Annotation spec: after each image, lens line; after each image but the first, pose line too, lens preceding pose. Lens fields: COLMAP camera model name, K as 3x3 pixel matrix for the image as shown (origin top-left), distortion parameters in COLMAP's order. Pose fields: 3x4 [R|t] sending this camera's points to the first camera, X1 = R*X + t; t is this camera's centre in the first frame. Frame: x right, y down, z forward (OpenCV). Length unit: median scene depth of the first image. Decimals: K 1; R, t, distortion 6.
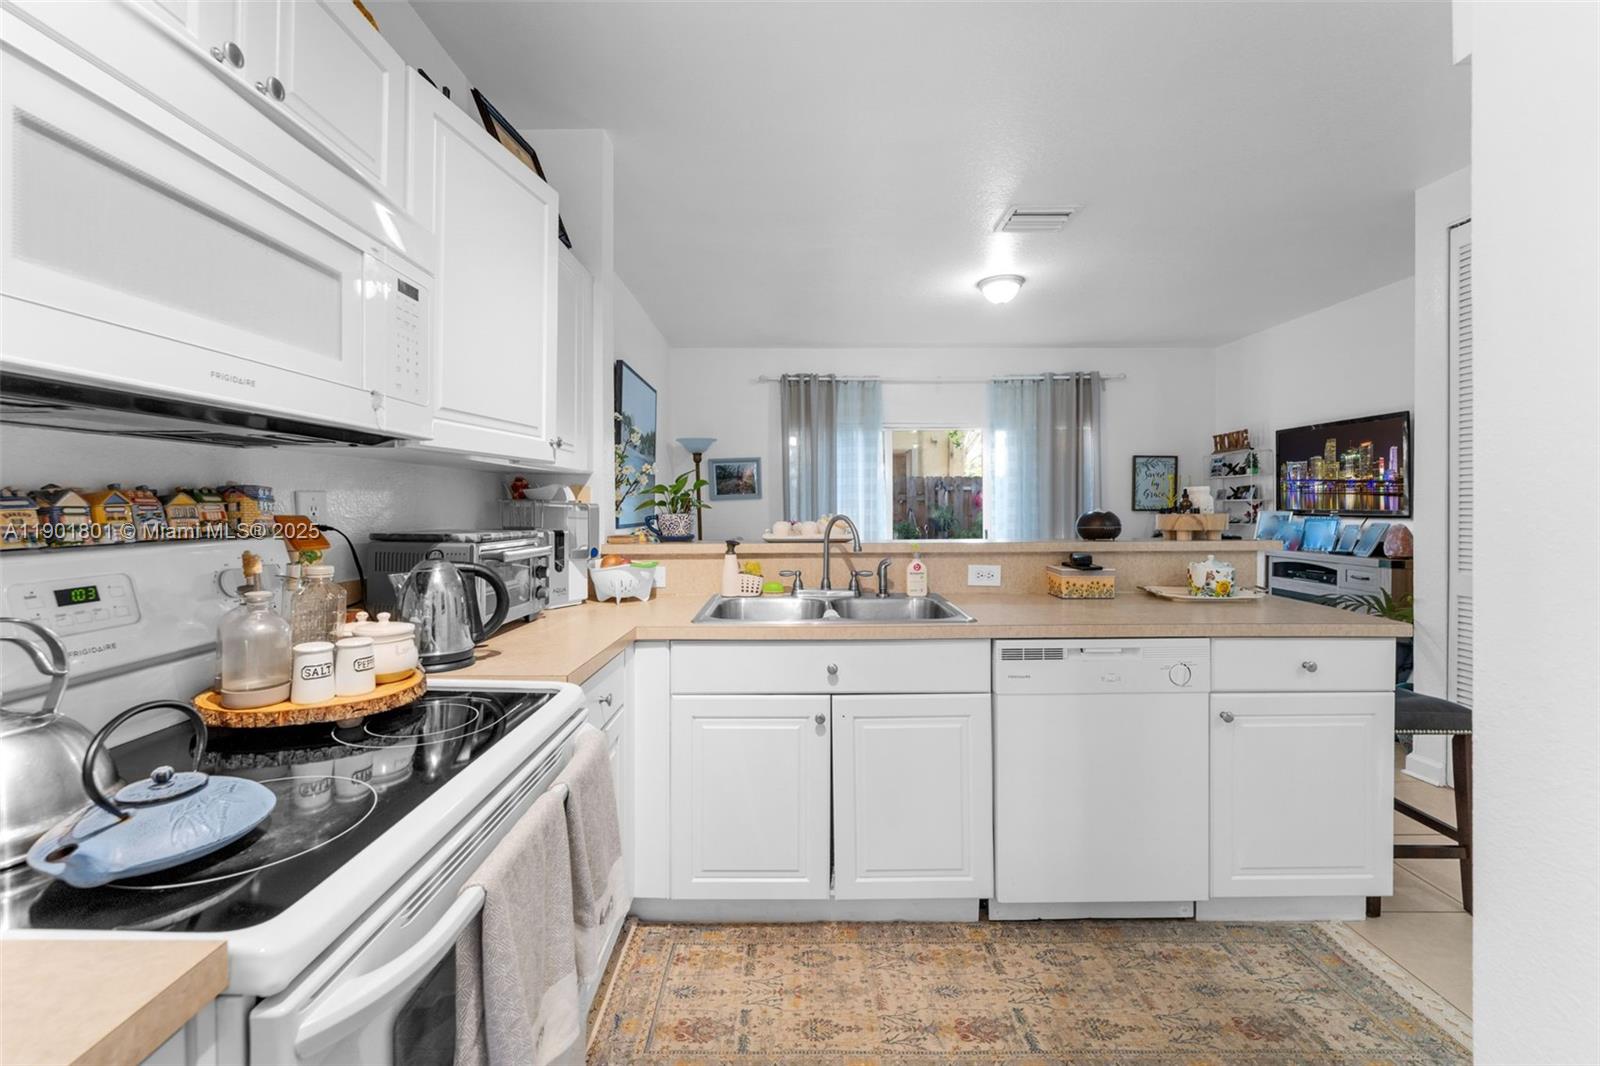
lens RADIAL K [[649.5, 0, 791.6], [0, 649.5, 529.6], [0, 0, 1]] dist [-0.000468, 0.000045]
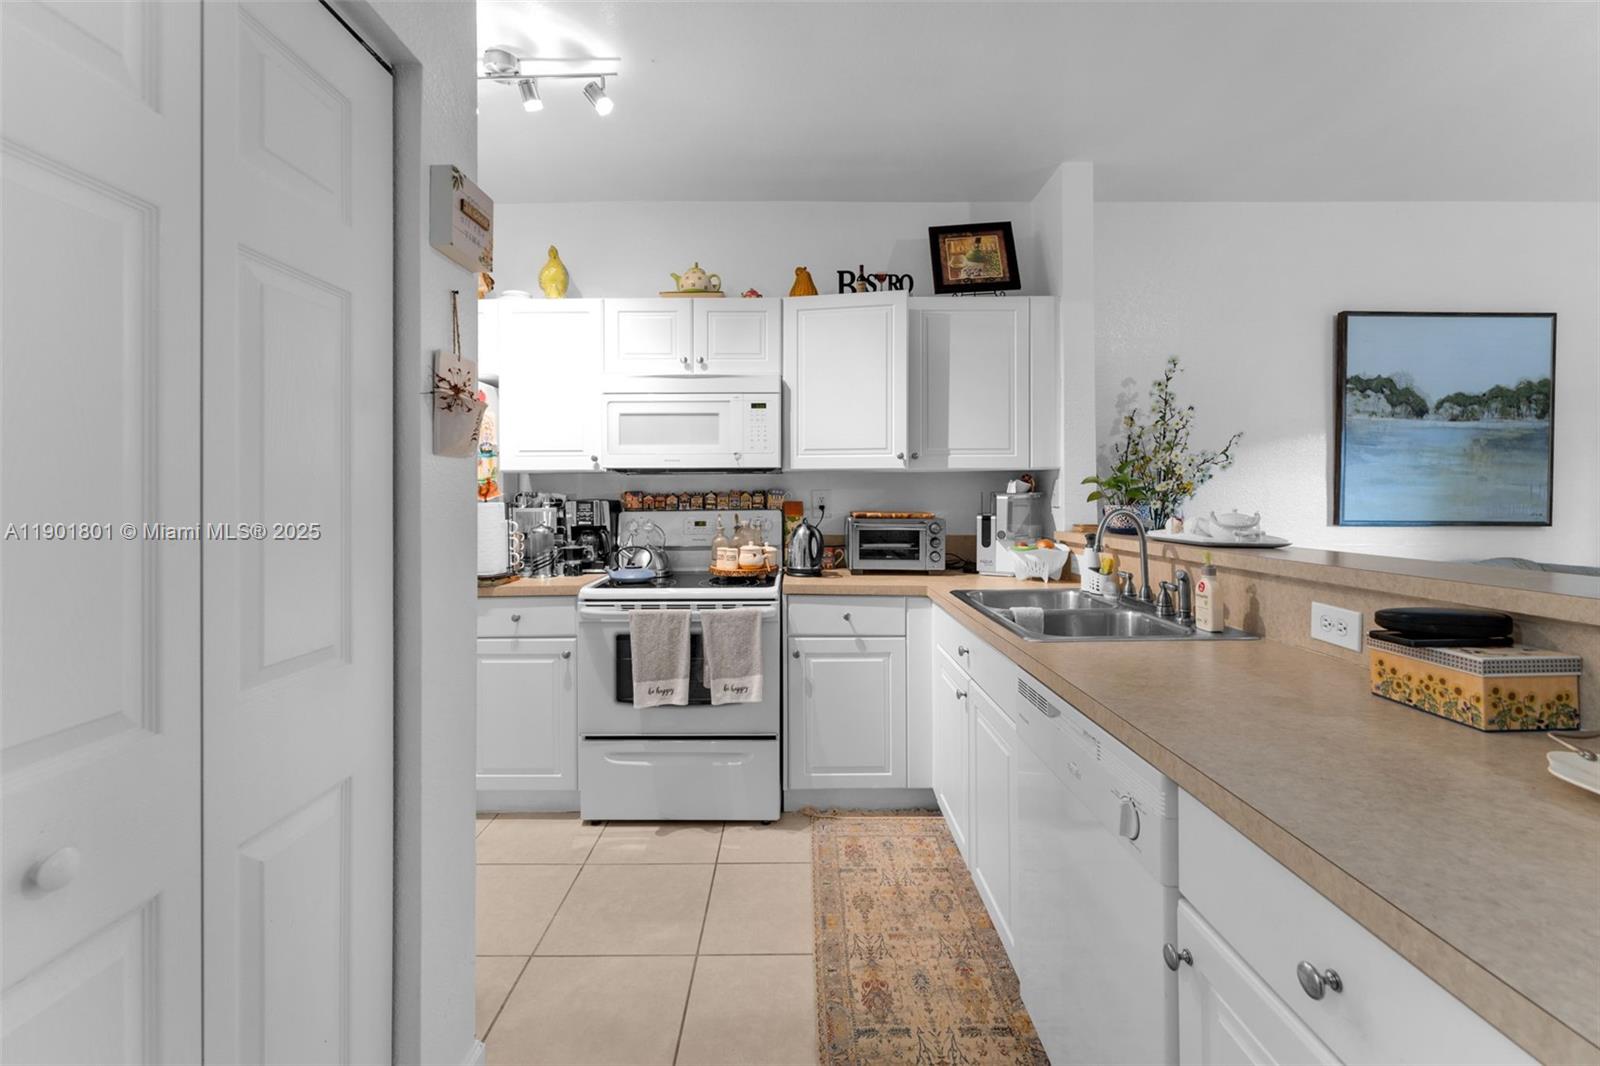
lens RADIAL K [[663.7, 0, 800.2], [0, 663.7, 495.7], [0, 0, 1]] dist [-0.002603, -0.000041]
pose [[0.000251, 0.005517, -0.999985, 1.315501], [-0.031054, 0.999503, 0.005507, -0.044674], [0.999518, 0.031052, 0.000423, 0.820074]]
